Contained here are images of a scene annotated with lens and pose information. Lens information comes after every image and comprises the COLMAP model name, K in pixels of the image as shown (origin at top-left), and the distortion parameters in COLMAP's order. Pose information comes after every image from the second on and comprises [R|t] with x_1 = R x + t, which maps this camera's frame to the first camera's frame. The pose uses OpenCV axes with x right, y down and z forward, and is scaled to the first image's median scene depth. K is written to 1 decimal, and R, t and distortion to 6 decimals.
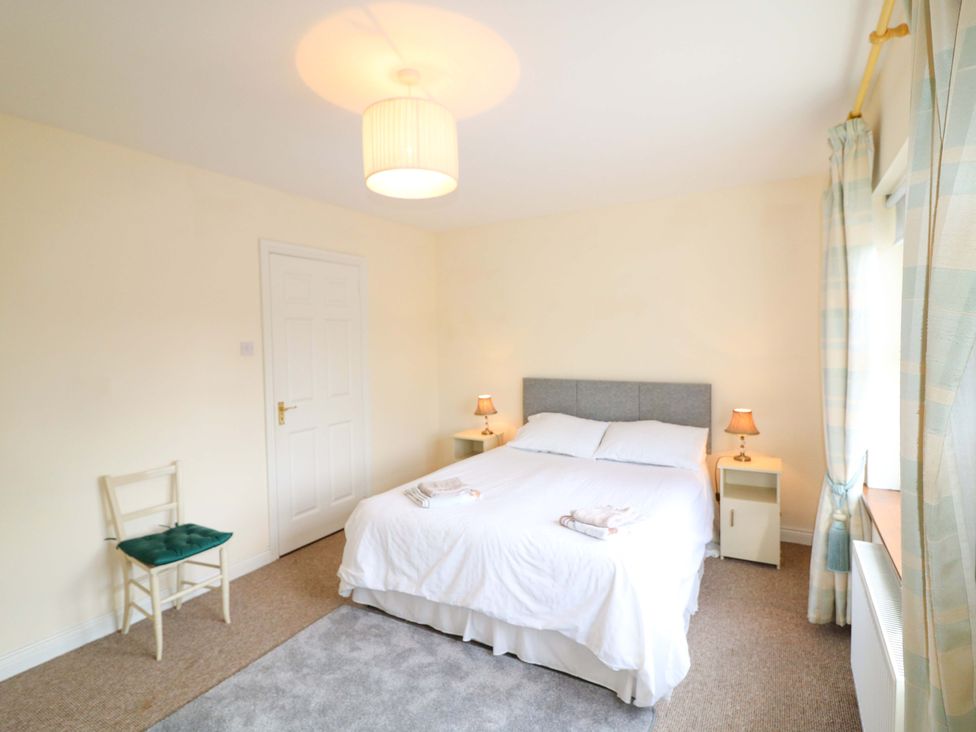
lens RADIAL K [[518.6, 0, 489.8], [0, 518.6, 354.9], [0, 0, 1]] dist [-0.001058, -0.013518]
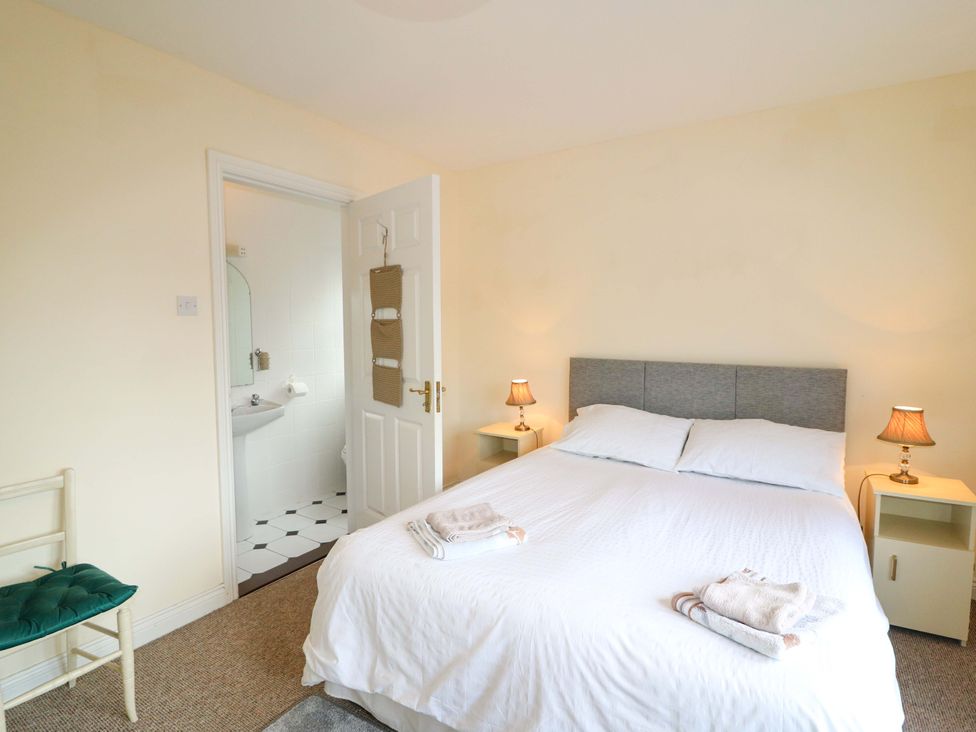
lens RADIAL K [[518.6, 0, 489.8], [0, 518.6, 354.9], [0, 0, 1]] dist [-0.001058, -0.013518]
pose [[0.999125, 0.016985, -0.038227, -0.040442], [-0.015843, 0.999425, 0.029985, 0.030714], [0.038714, -0.029353, 0.998819, 0.373122]]
